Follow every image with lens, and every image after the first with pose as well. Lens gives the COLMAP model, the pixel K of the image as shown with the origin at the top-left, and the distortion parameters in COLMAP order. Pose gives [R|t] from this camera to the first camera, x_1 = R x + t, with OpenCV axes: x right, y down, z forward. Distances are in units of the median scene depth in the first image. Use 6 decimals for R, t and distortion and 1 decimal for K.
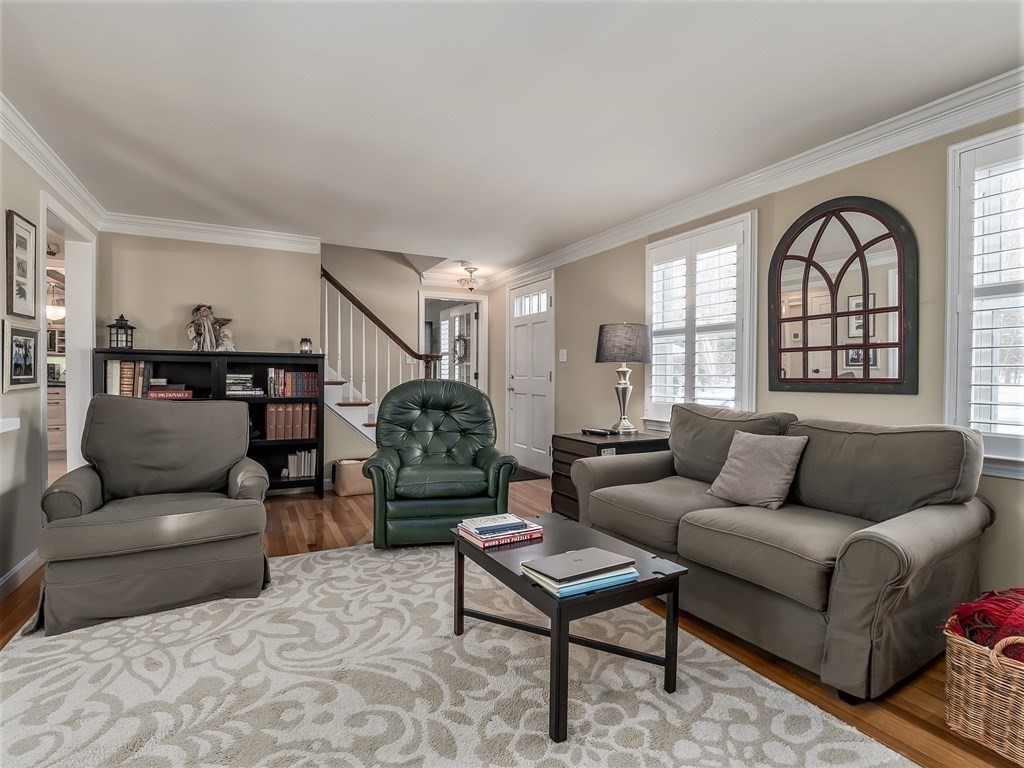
lens RADIAL K [[513.0, 0, 508.9], [0, 513.0, 390.4], [0, 0, 1]] dist [-0.000497, -0.001431]
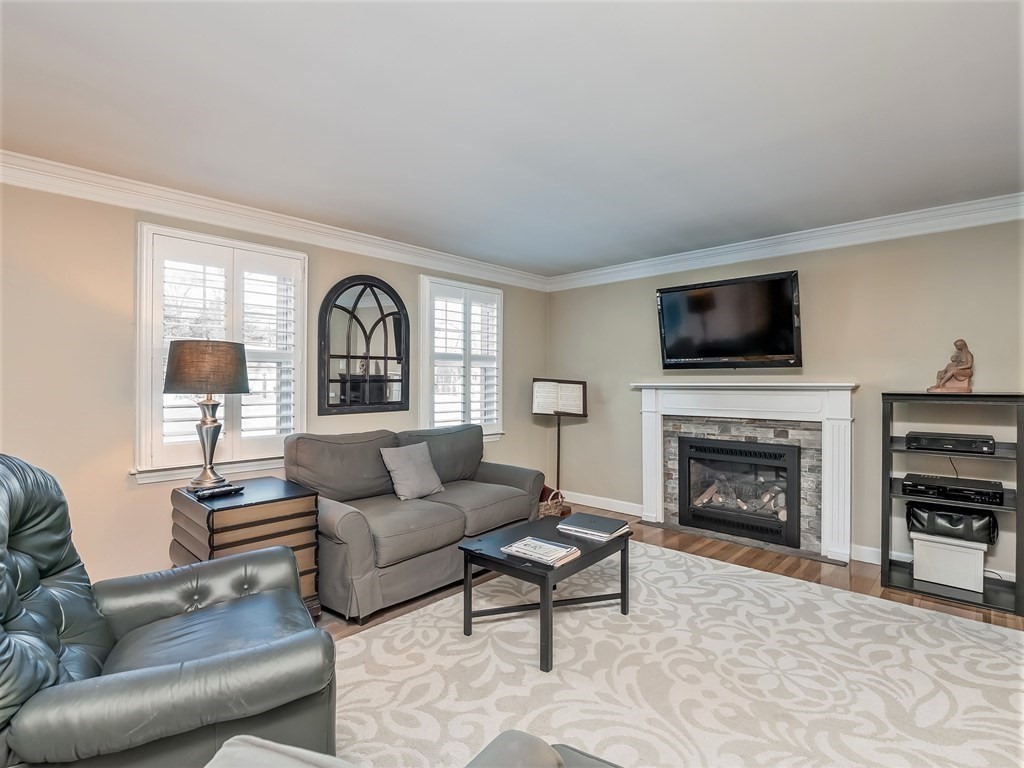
lens RADIAL K [[513.0, 0, 516.5], [0, 513.0, 375.4], [0, 0, 1]] dist [-0.000497, -0.001431]
pose [[-0.348170, 0.009271, 0.937385, -0.893064], [0.032170, 0.999480, 0.002064, -0.095093], [-0.936879, 0.030874, -0.348287, 1.205576]]
